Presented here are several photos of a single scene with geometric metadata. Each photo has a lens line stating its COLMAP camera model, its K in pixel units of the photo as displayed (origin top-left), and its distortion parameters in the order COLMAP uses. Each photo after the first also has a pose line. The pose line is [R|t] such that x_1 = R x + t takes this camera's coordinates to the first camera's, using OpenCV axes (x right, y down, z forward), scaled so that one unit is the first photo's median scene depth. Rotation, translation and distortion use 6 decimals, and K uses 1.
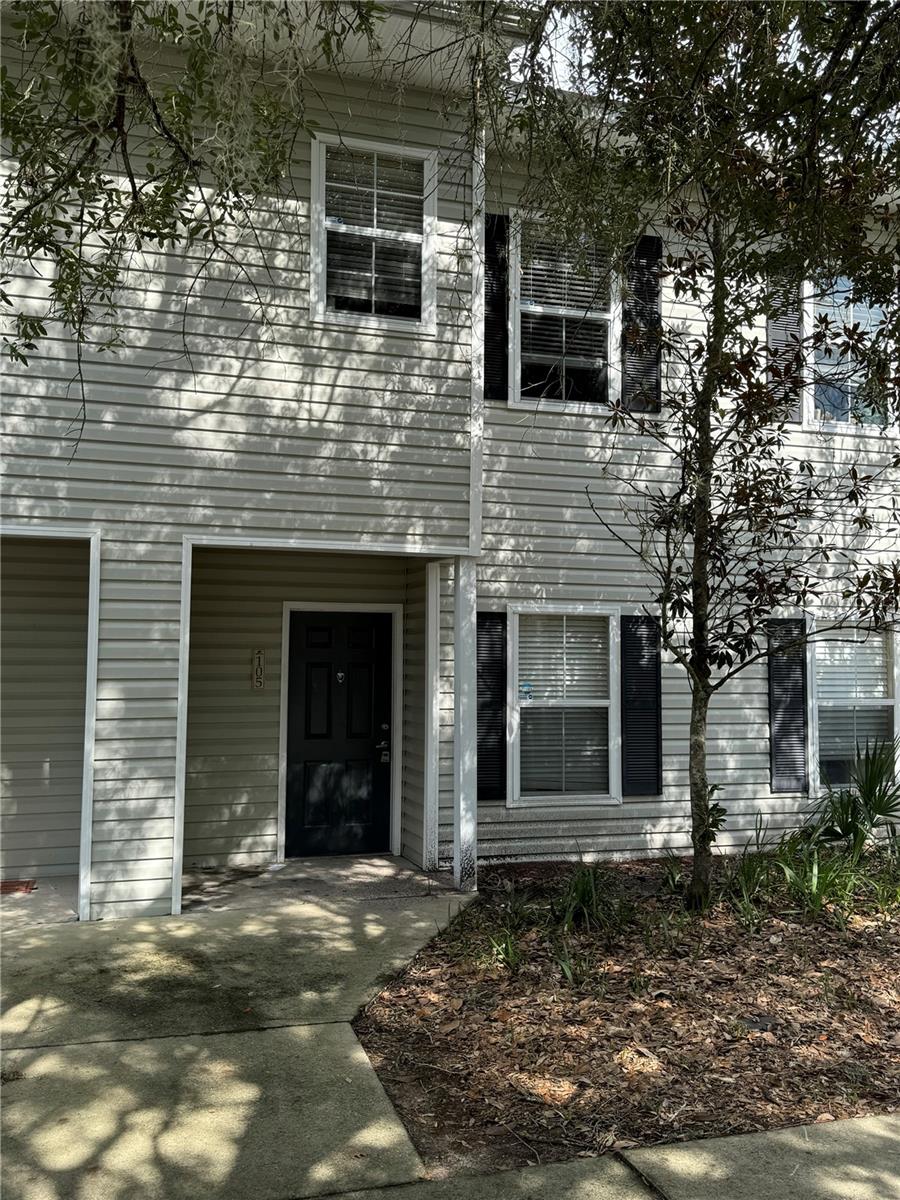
lens RADIAL K [[1070.4, 0, 450.0], [0, 1070.4, 600.0], [0, 0, 1]] dist [0.135790, -0.296931]
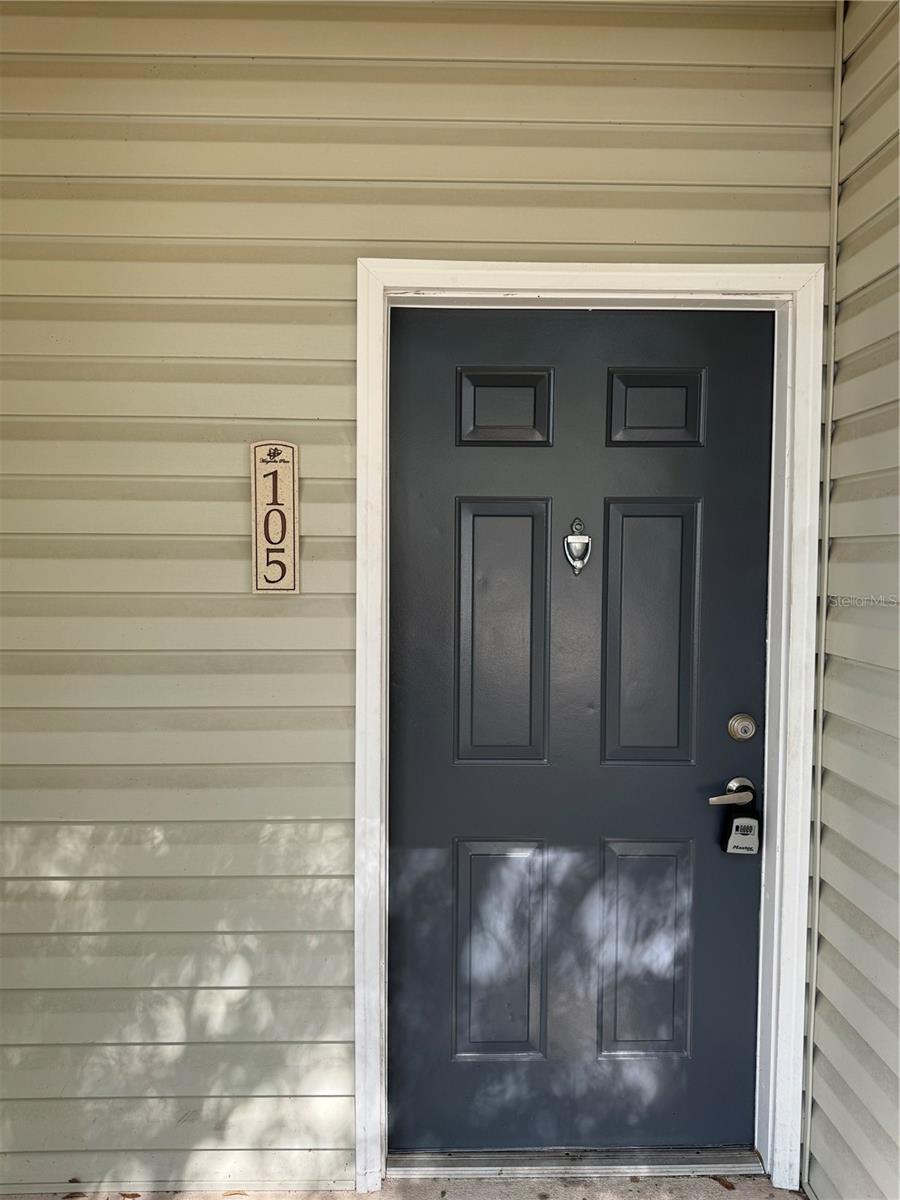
lens RADIAL K [[828.8, 0, 450.0], [0, 828.8, 600.0], [0, 0, 1]] dist [0.073061, -0.001109]
pose [[0.960825, 0.020392, -0.276405, -0.075954], [0.018440, 0.990376, 0.137166, 0.056548], [0.276542, -0.136889, 0.951202, 0.804679]]
